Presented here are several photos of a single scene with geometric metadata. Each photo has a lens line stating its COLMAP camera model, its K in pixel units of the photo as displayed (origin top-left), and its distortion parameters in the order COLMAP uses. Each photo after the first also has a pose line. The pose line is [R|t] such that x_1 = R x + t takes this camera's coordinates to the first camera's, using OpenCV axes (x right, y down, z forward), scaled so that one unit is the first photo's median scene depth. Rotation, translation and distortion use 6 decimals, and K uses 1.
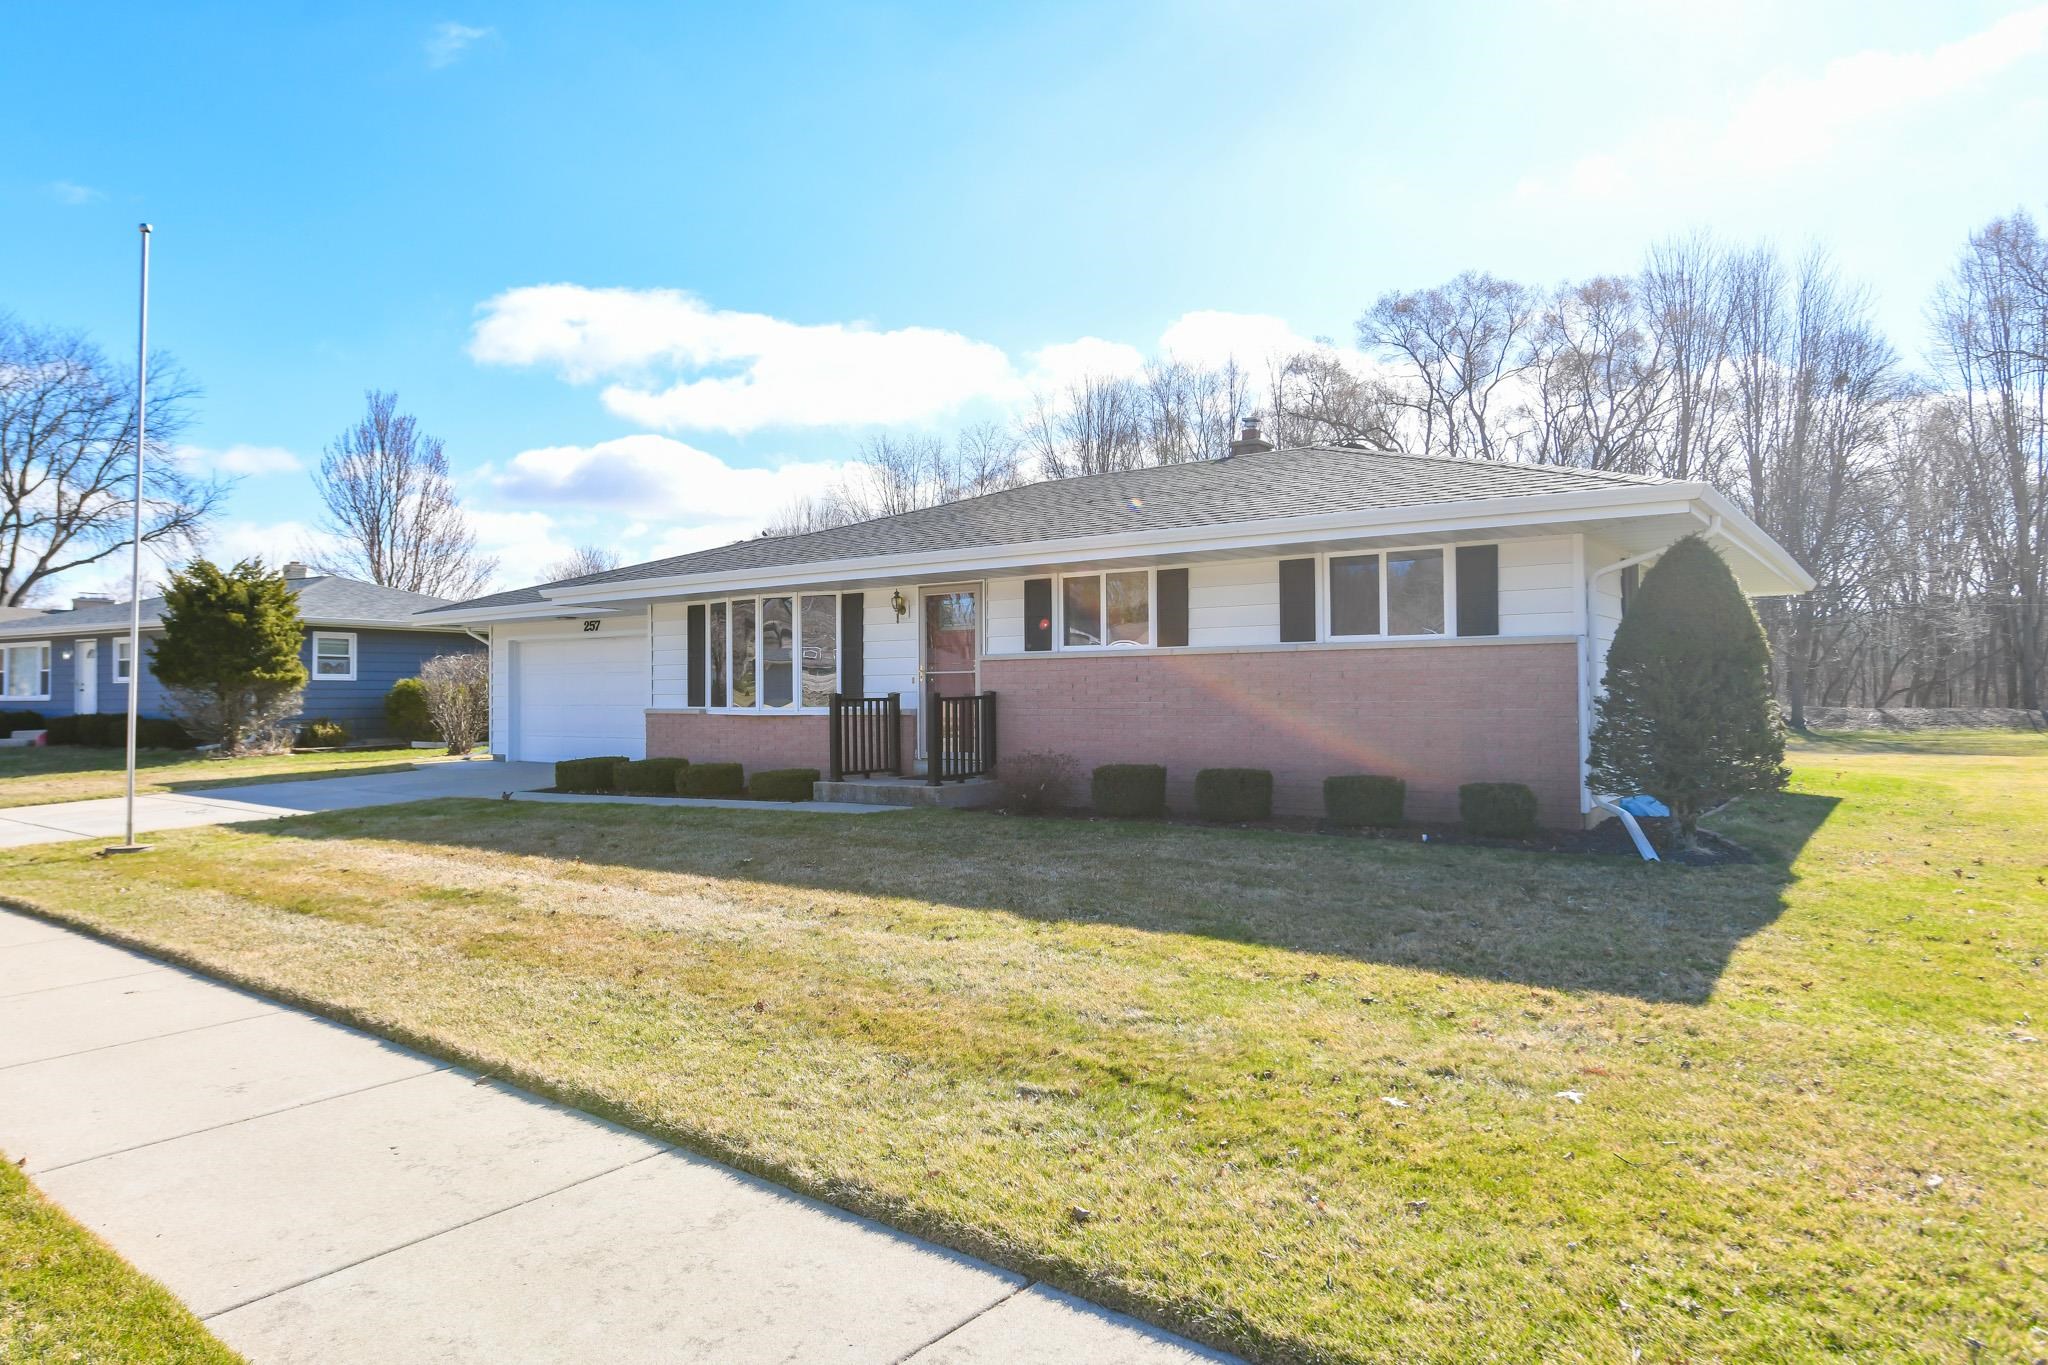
lens RADIAL K [[1288.0, 0, 1024.0], [0, 1288.0, 682.5], [0, 0, 1]] dist [0.000535, -0.000006]
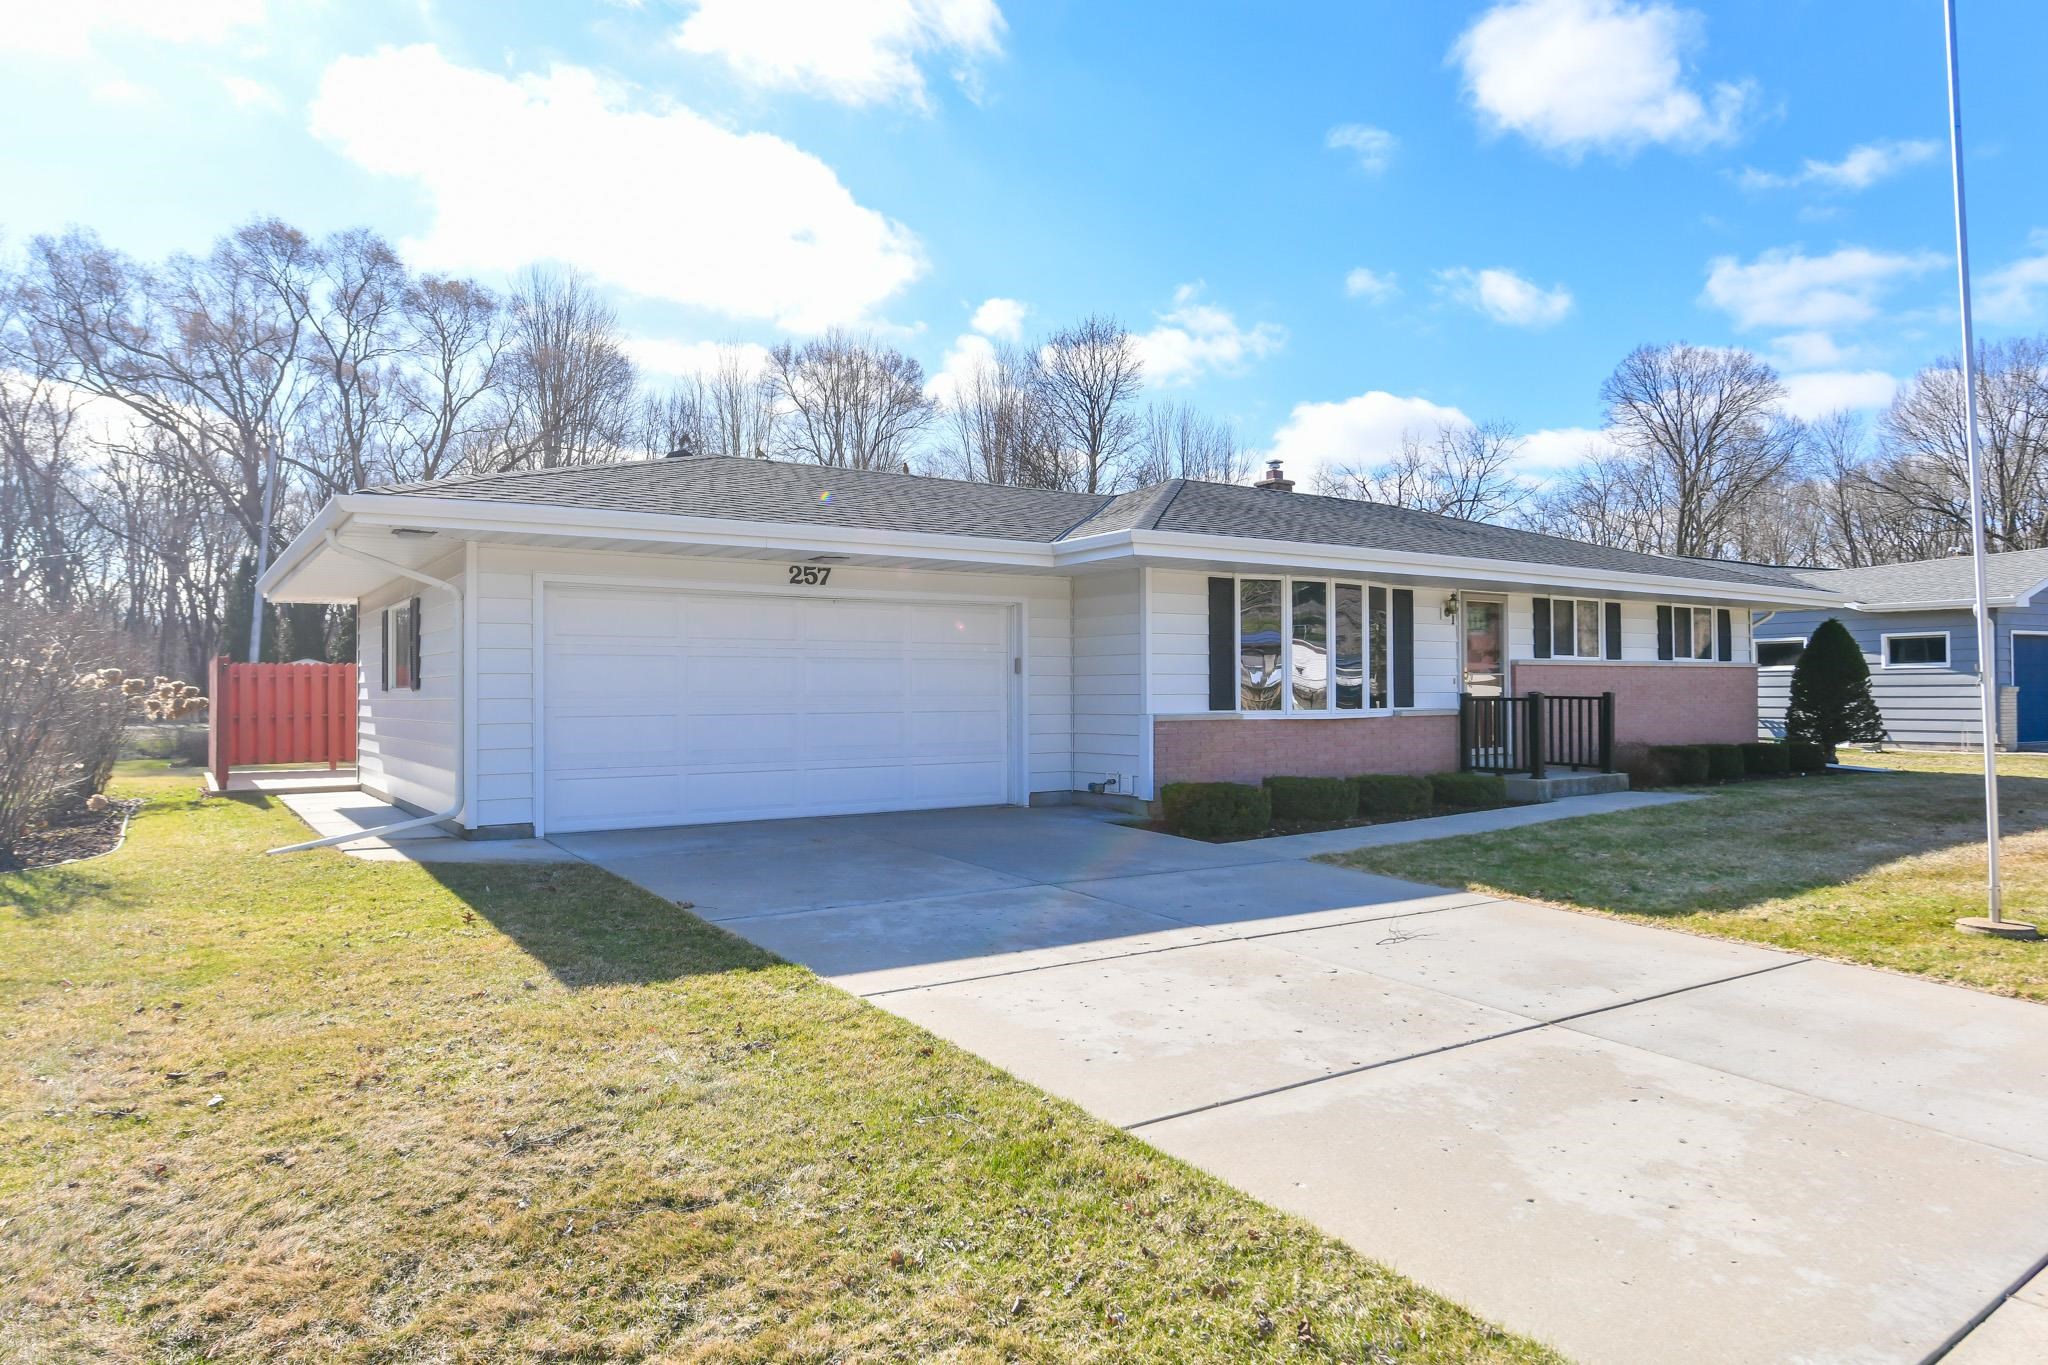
lens RADIAL K [[1270.8, 0, 1024.0], [0, 1270.8, 682.5], [0, 0, 1]] dist [-0.003939, -0.000307]
pose [[0.330449, 0.015424, 0.943698, -1.201791], [-0.006101, 0.999880, -0.014206, 0.016826], [-0.943804, -0.001064, 0.330503, 1.022148]]
